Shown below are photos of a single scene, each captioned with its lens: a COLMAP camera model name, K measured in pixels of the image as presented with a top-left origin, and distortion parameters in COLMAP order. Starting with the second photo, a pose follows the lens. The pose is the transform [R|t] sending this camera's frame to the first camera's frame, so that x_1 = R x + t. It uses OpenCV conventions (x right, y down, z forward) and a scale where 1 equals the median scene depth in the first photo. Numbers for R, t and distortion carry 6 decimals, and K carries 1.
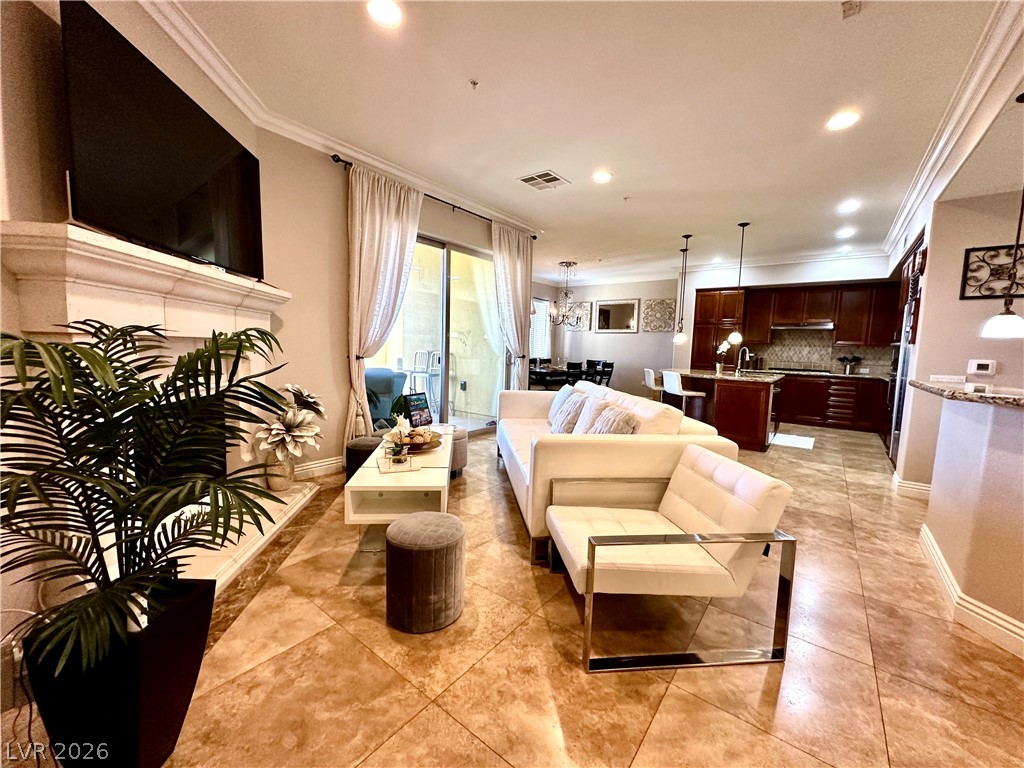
lens RADIAL K [[408.1, 0, 511.2], [0, 408.1, 383.7], [0, 0, 1]] dist [-0.003440, 0.000404]
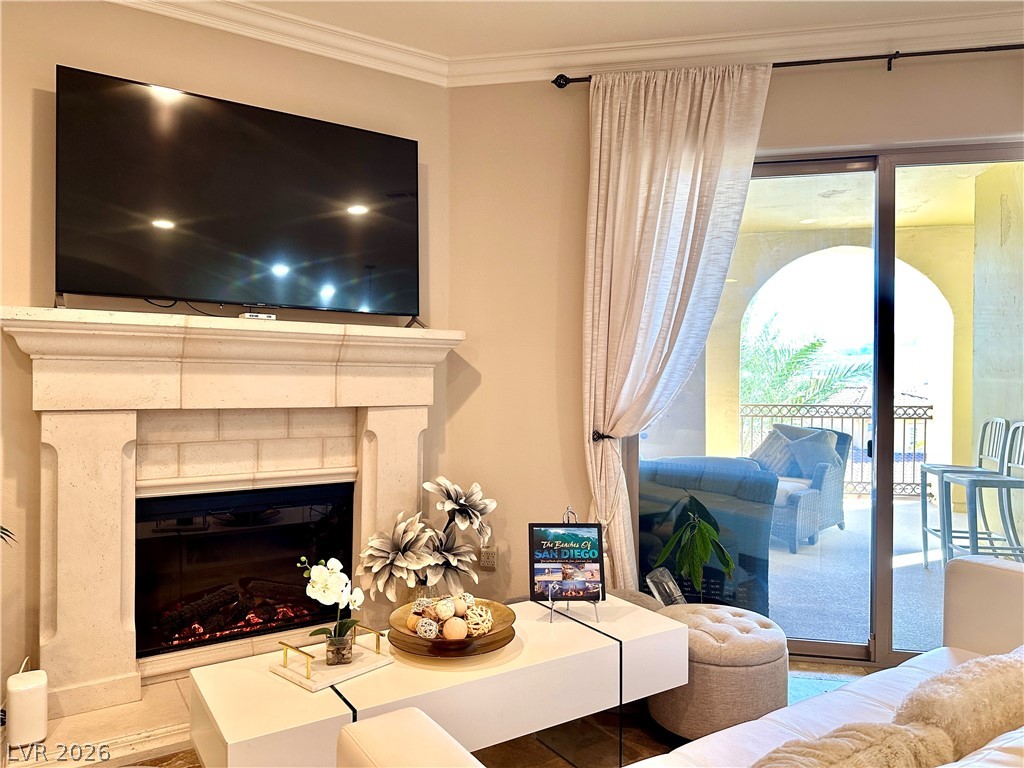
lens RADIAL K [[716.8, 0, 508.1], [0, 716.8, 388.4], [0, 0, 1]] dist [0.100640, -0.136472]
pose [[0.446903, -0.020161, -0.894355, 0.383555], [-0.073479, 0.995541, -0.059159, -0.061747], [0.891559, 0.092155, 0.443429, 0.480088]]
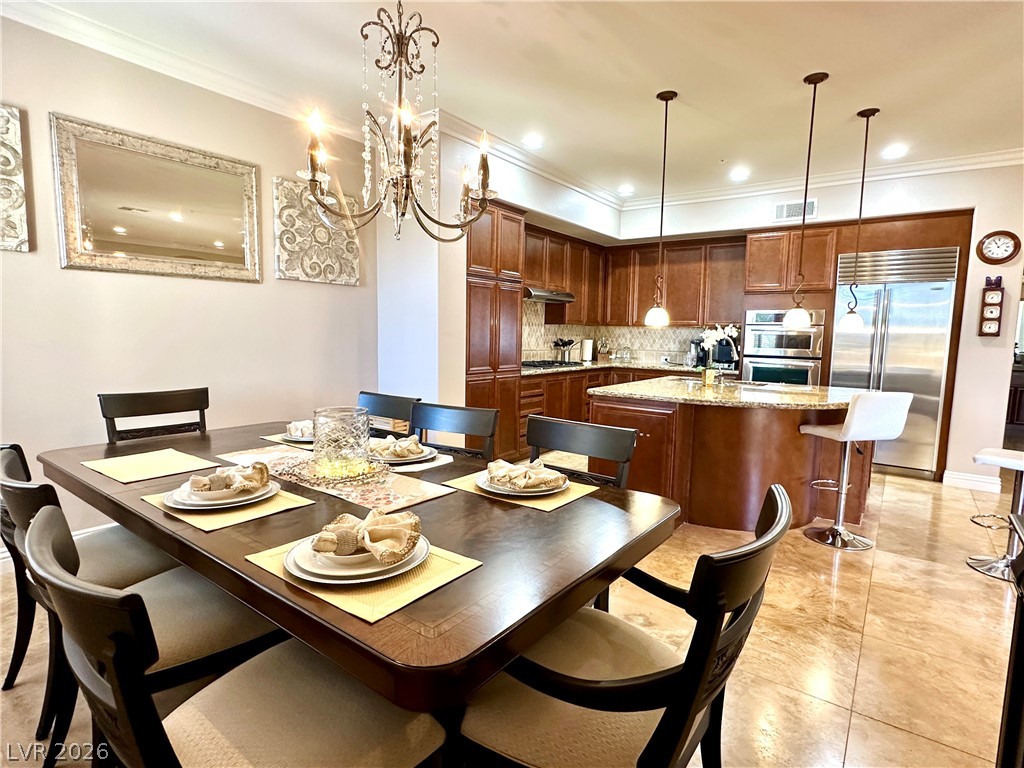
lens RADIAL K [[533.8, 0, 510.2], [0, 533.8, 388.2], [0, 0, 1]] dist [0.000100, -0.000009]
pose [[-0.021384, -0.138889, 0.990077, -0.233351], [0.070876, 0.987601, 0.140072, -0.223087], [-0.997256, 0.073168, -0.011275, 2.060420]]
